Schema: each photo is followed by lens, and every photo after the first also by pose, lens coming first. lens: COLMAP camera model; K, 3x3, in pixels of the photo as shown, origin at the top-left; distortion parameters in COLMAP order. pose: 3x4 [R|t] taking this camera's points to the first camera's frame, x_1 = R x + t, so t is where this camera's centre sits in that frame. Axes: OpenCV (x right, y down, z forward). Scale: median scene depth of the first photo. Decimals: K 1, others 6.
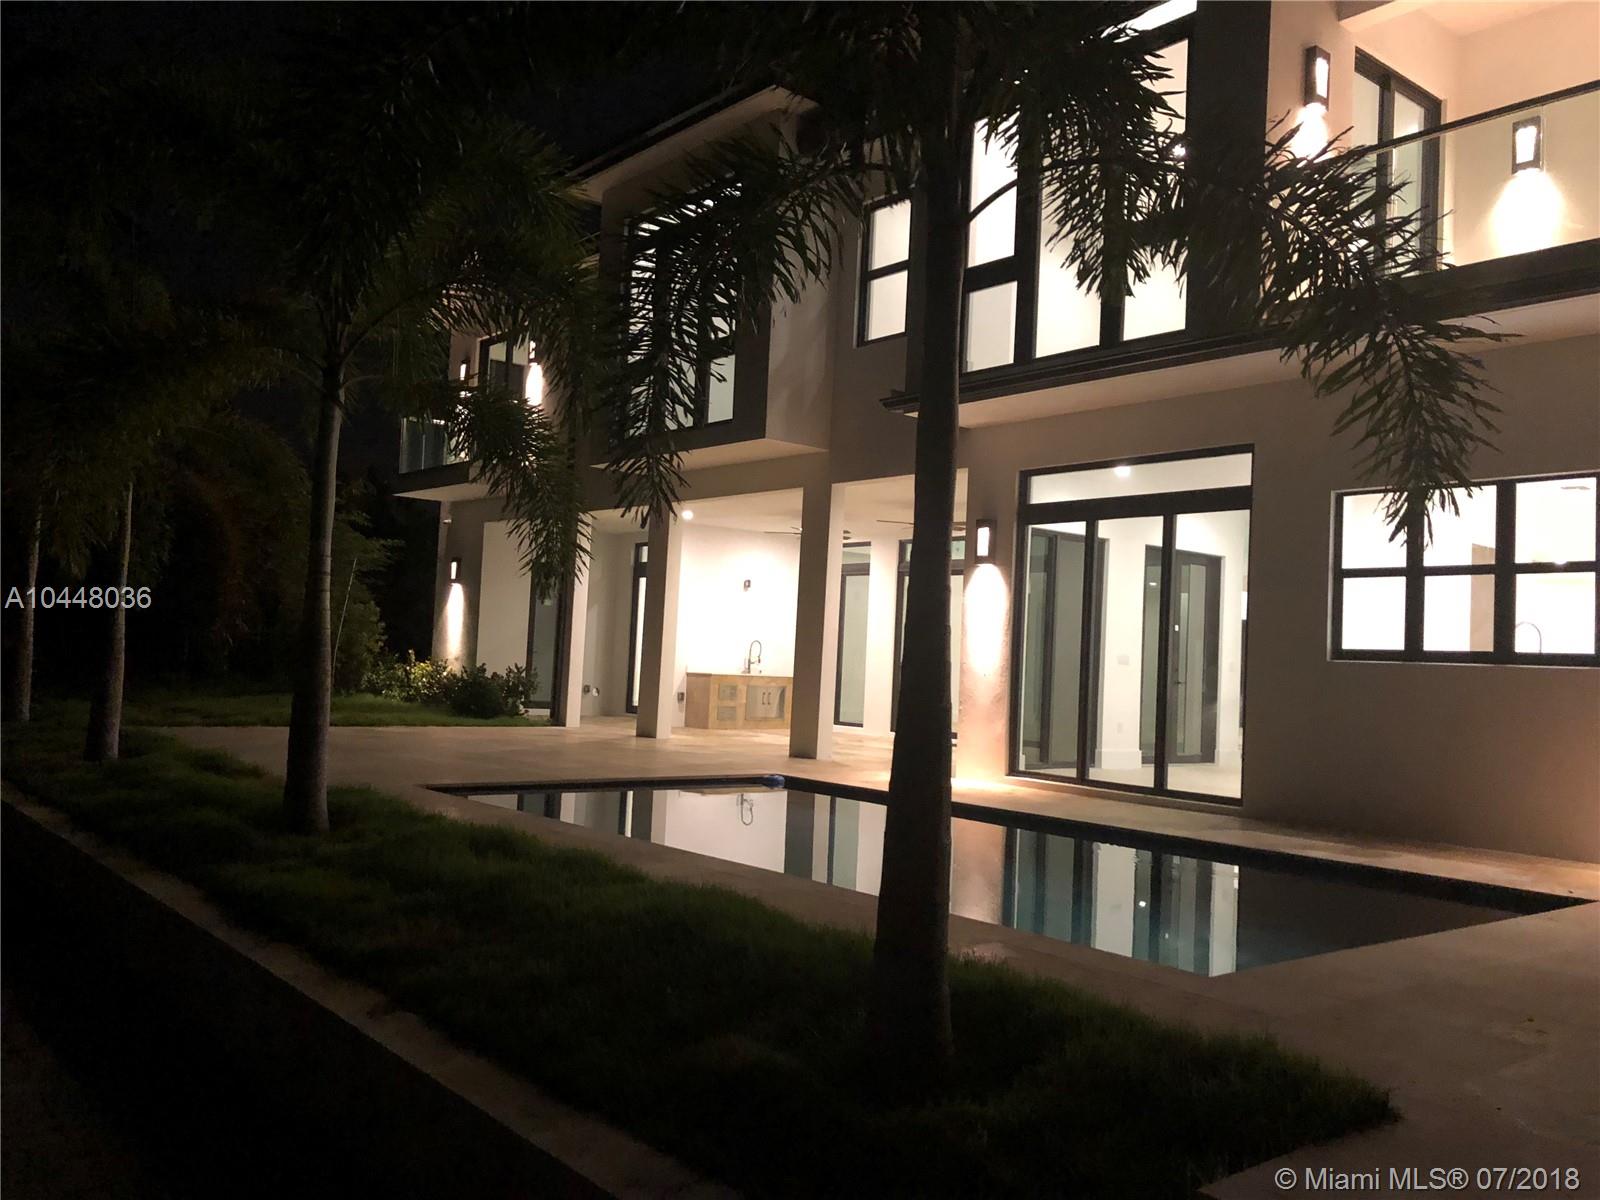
lens RADIAL K [[1311.1, 0, 800.0], [0, 1311.1, 600.0], [0, 0, 1]] dist [0.017770, -0.000558]
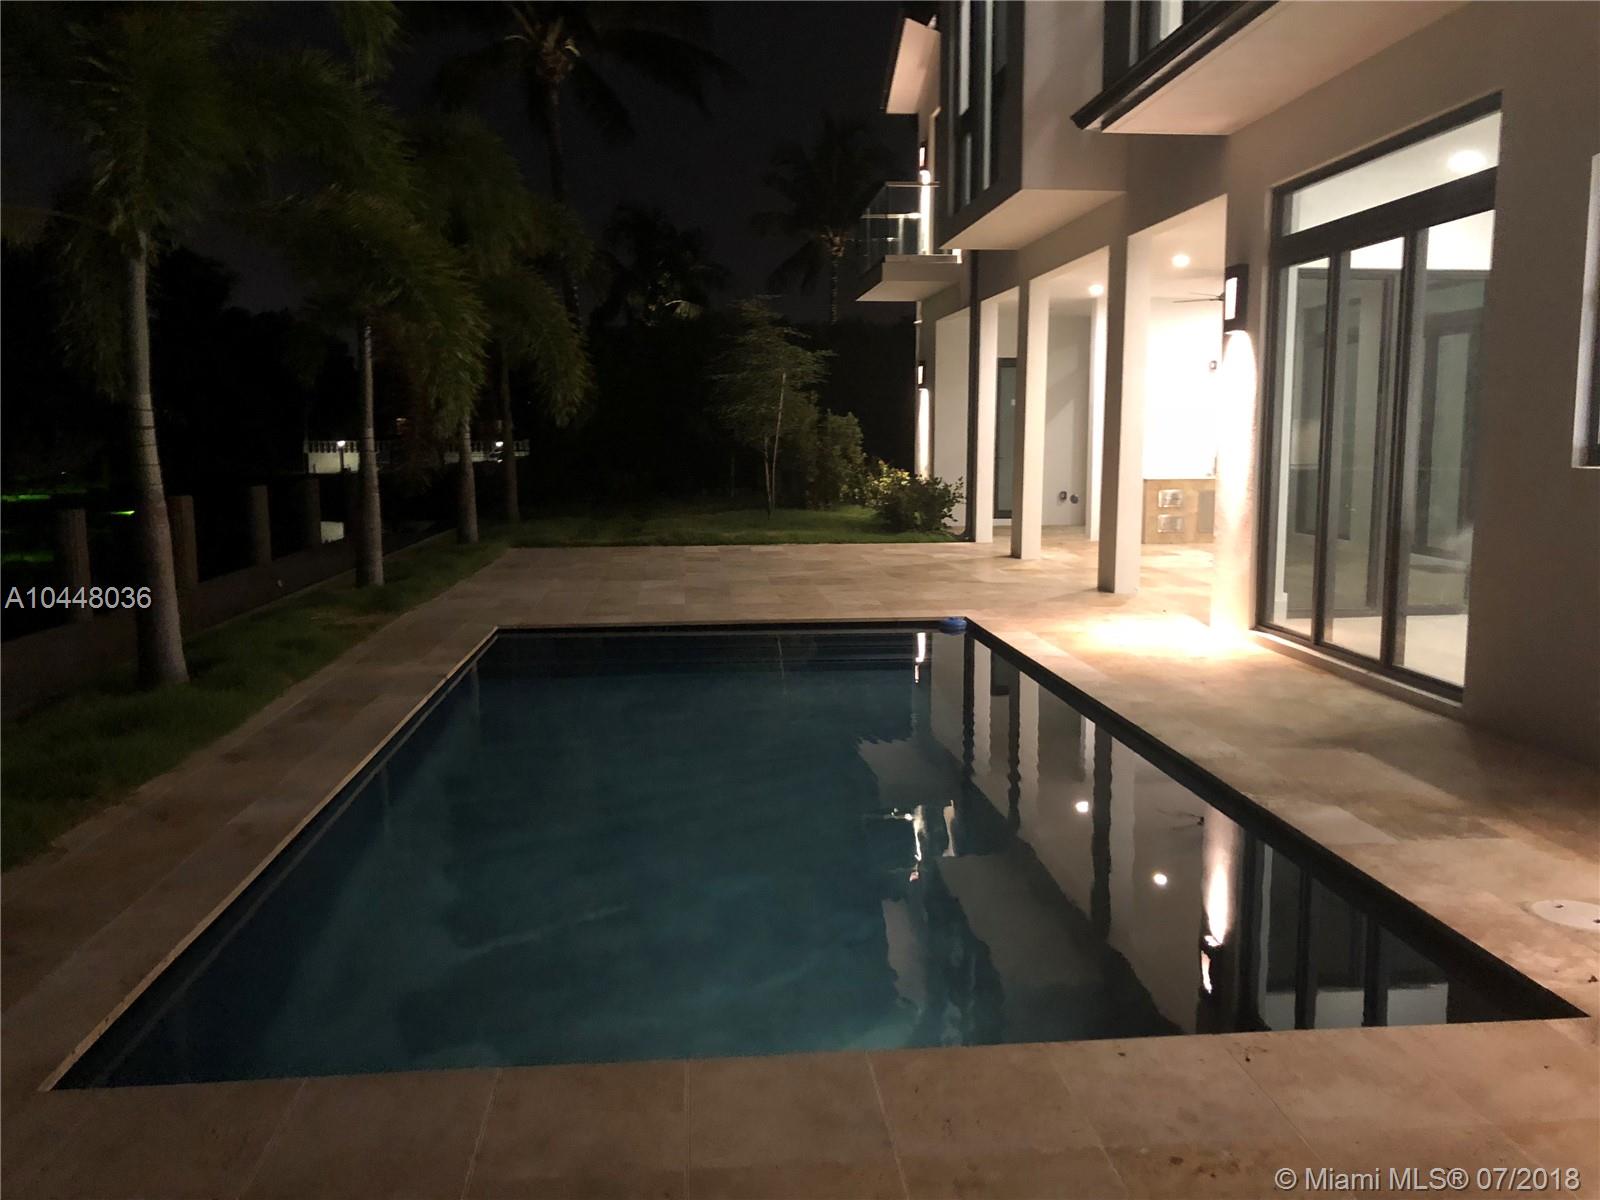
lens RADIAL K [[1313.8, 0, 800.0], [0, 1313.8, 600.0], [0, 0, 1]] dist [-0.054172, -0.005618]
pose [[0.806800, 0.024787, -0.590304, 0.286359], [0.070624, 0.987910, 0.138008, 0.001938], [0.586588, -0.153035, 0.795295, 0.218964]]
